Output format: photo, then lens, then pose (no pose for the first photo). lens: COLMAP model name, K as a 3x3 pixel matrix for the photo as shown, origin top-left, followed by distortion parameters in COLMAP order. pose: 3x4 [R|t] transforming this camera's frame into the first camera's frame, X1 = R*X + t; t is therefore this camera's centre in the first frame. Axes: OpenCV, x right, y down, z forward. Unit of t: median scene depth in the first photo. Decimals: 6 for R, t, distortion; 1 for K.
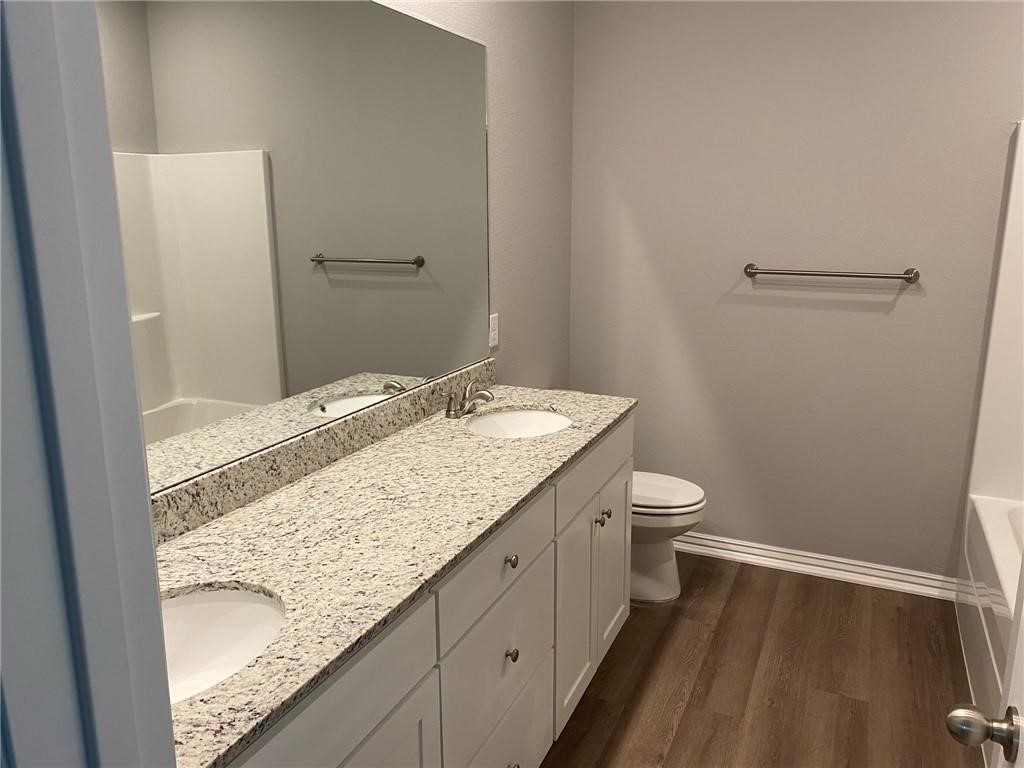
lens RADIAL K [[779.1, 0, 513.7], [0, 779.1, 374.8], [0, 0, 1]] dist [0.057545, -0.075289]
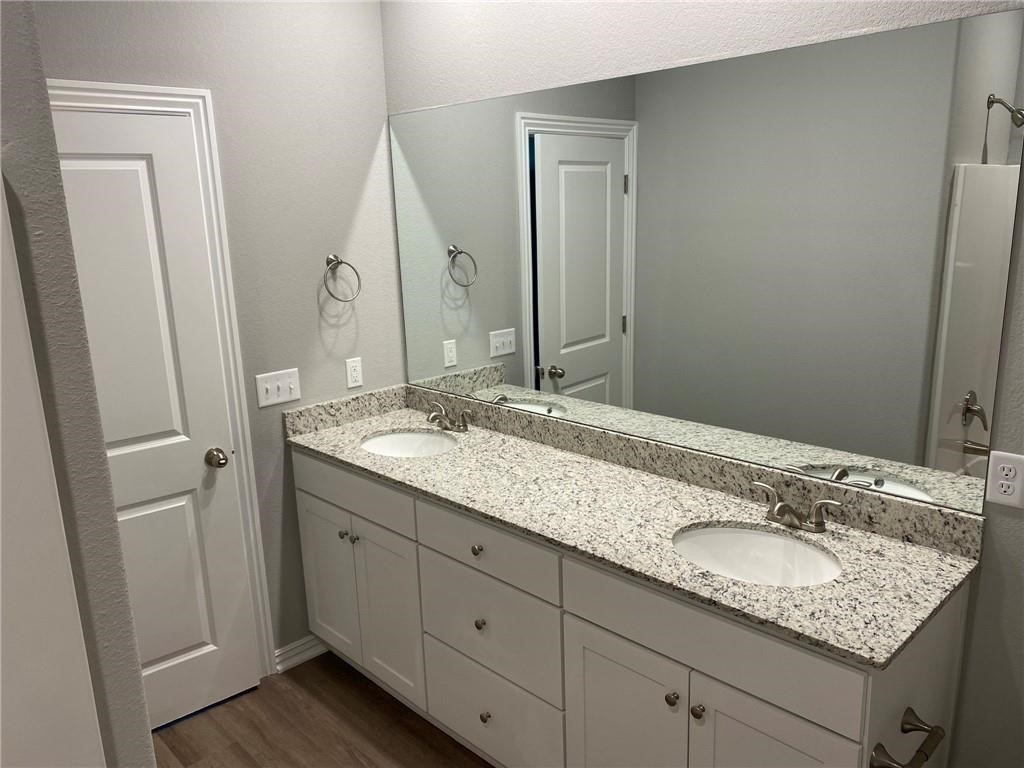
lens RADIAL K [[779.1, 0, 513.7], [0, 779.1, 374.8], [0, 0, 1]] dist [0.057545, -0.075289]
pose [[-0.361380, 0.221025, -0.905844, 0.883680], [-0.162070, 0.941821, 0.294460, -0.344531], [0.918225, 0.253223, -0.304534, 1.128220]]
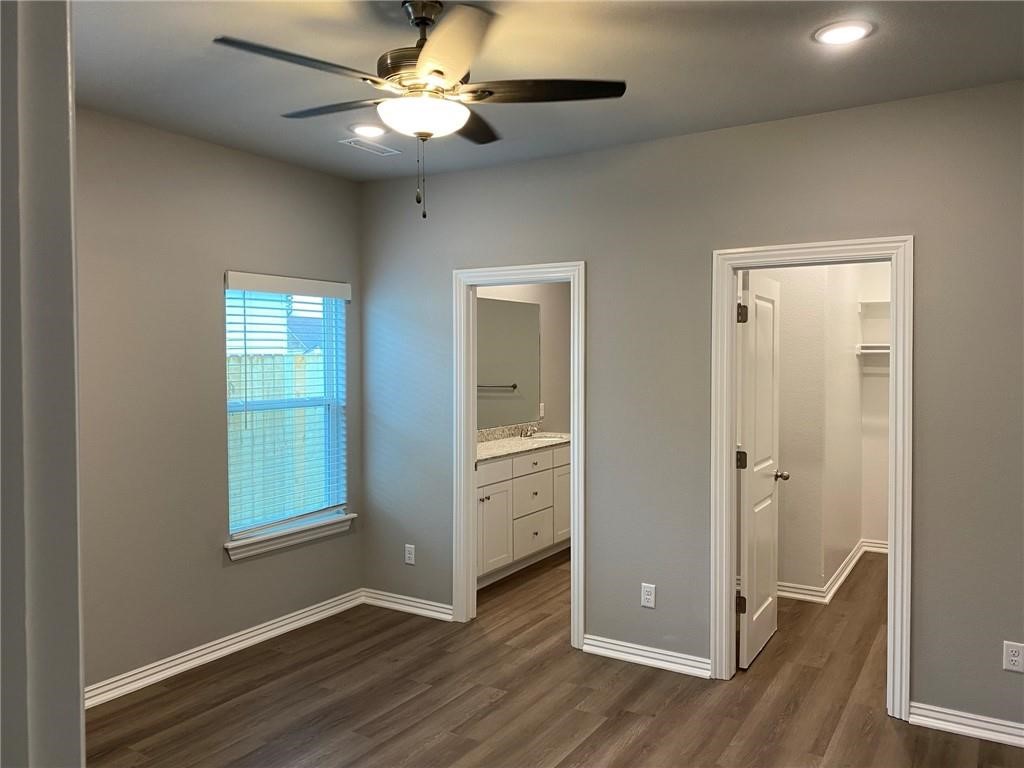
lens RADIAL K [[779.1, 0, 513.7], [0, 779.1, 374.8], [0, 0, 1]] dist [0.057545, -0.075289]
pose [[0.991393, 0.005258, -0.130811, 0.279427], [-0.029838, 0.981970, -0.186666, 0.397810], [0.127471, 0.188963, 0.973676, -1.948462]]
